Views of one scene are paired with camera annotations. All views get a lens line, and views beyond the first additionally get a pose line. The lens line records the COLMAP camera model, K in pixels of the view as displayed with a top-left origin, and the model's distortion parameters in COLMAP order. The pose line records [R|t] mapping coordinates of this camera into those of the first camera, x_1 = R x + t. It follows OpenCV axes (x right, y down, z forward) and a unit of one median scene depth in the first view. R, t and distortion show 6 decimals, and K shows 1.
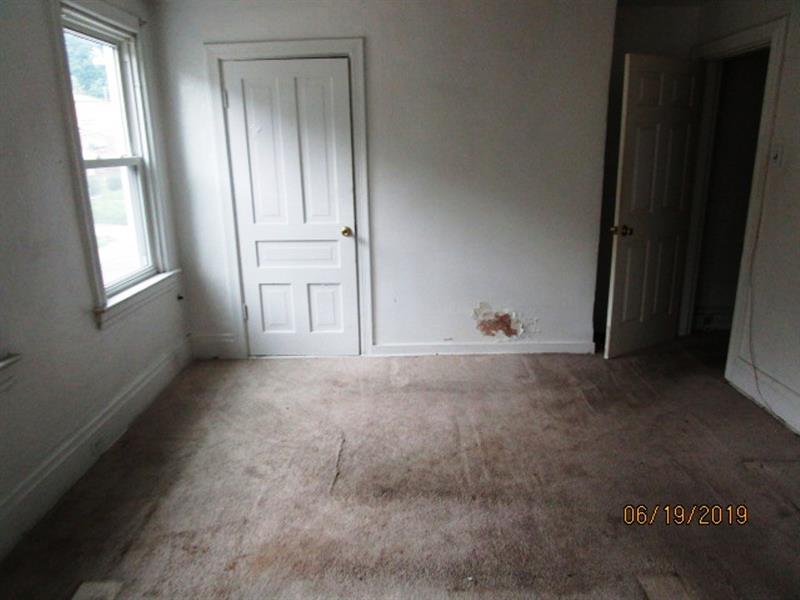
lens RADIAL K [[577.2, 0, 394.5], [0, 577.2, 297.1], [0, 0, 1]] dist [-0.003314, -0.000006]
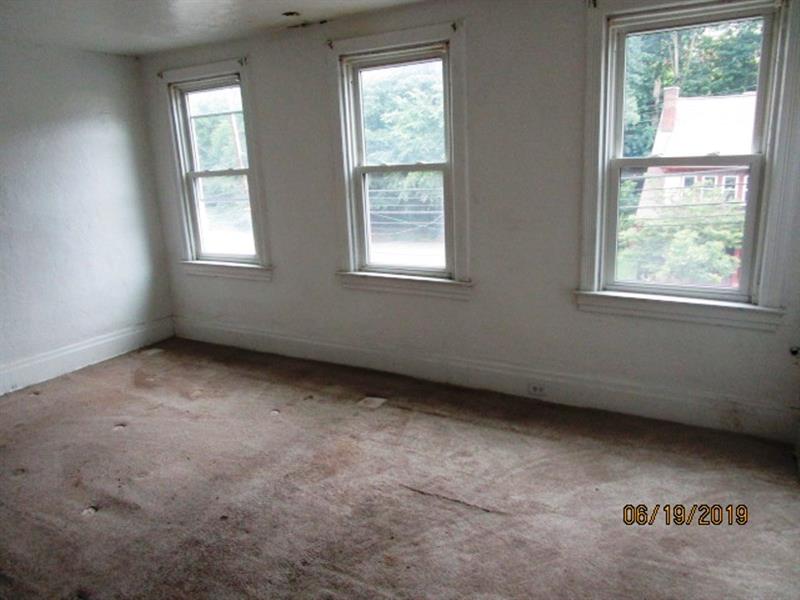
lens RADIAL K [[577.2, 0, 394.5], [0, 577.2, 297.1], [0, 0, 1]] dist [-0.003314, -0.000006]
pose [[-0.487169, 0.242239, -0.839039, 0.654236], [-0.179194, 0.912589, 0.367519, -0.340972], [0.854726, 0.329395, -0.401177, 1.226788]]
